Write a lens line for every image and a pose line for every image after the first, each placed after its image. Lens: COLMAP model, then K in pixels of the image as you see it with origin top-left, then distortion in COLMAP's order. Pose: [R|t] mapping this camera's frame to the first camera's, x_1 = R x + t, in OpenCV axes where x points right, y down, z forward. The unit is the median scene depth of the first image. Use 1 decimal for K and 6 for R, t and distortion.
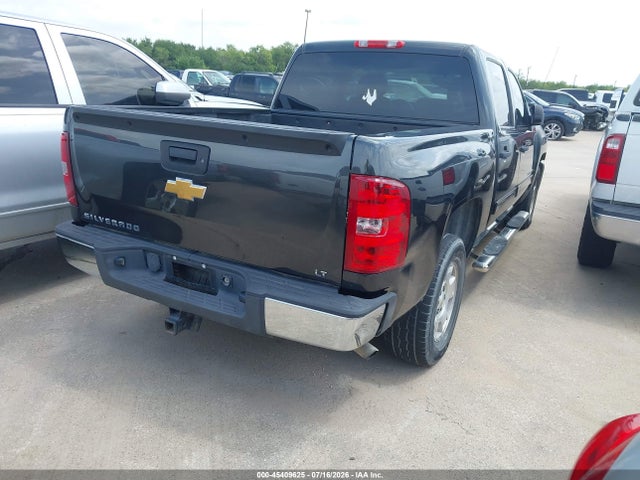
lens RADIAL K [[496.8, 0, 321.9], [0, 496.8, 238.7], [0, 0, 1]] dist [0.147129, -0.195889]
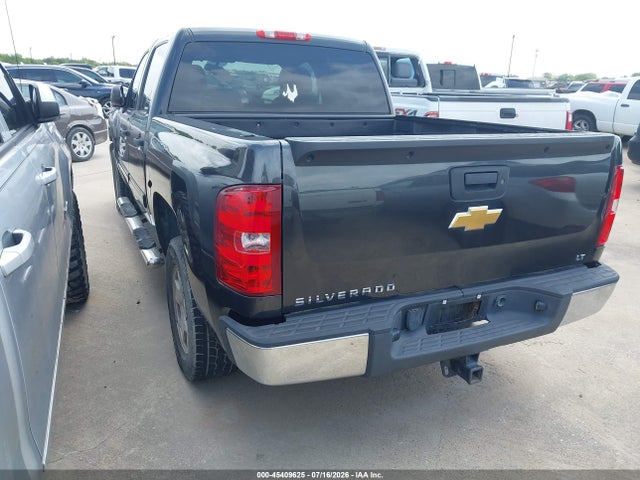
lens RADIAL K [[496.8, 0, 321.9], [0, 496.8, 238.7], [0, 0, 1]] dist [0.147129, -0.195889]
pose [[0.597261, -0.276529, 0.752868, -0.670731], [0.240423, 0.957245, 0.160866, -0.164276], [-0.765164, 0.084928, 0.638209, 0.394862]]
